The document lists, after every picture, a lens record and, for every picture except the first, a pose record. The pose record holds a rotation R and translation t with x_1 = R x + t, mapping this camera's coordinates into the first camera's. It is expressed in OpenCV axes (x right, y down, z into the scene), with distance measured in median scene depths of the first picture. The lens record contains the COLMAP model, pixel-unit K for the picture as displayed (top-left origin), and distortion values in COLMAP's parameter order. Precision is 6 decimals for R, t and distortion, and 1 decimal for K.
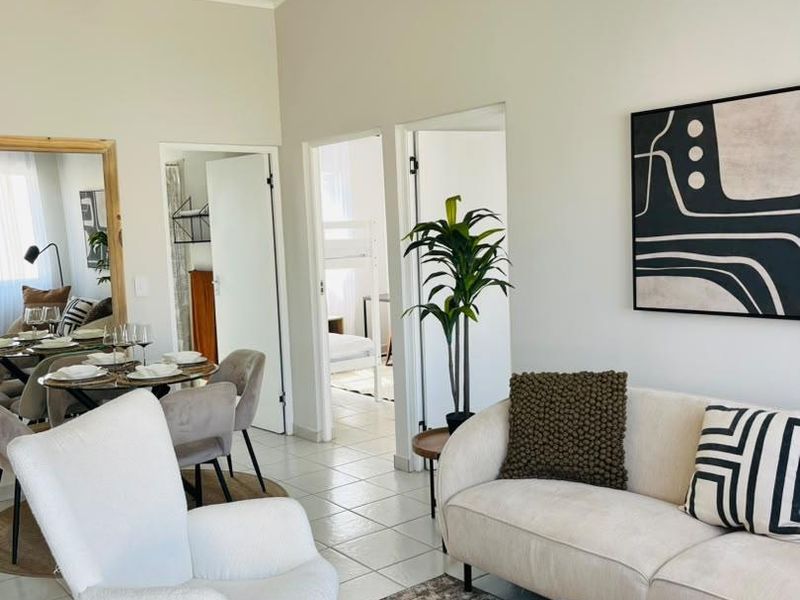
lens RADIAL K [[801.5, 0, 400.0], [0, 801.5, 300.0], [0, 0, 1]] dist [0.078473, -0.121741]
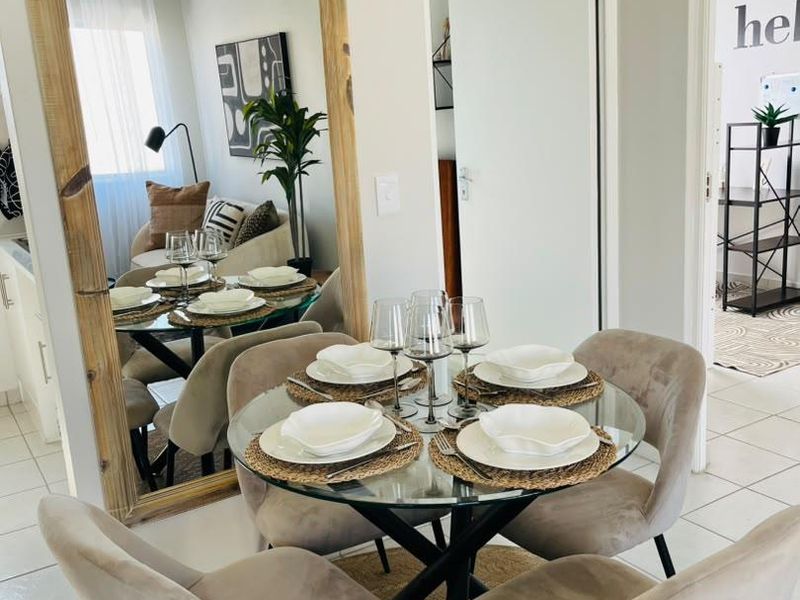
lens RADIAL K [[801.5, 0, 400.0], [0, 801.5, 300.0], [0, 0, 1]] dist [0.078473, -0.121741]
pose [[0.992291, 0.004672, -0.123844, -0.384152], [0.013076, 0.989765, 0.142109, -0.034540], [0.123241, -0.142632, 0.982073, 0.771791]]
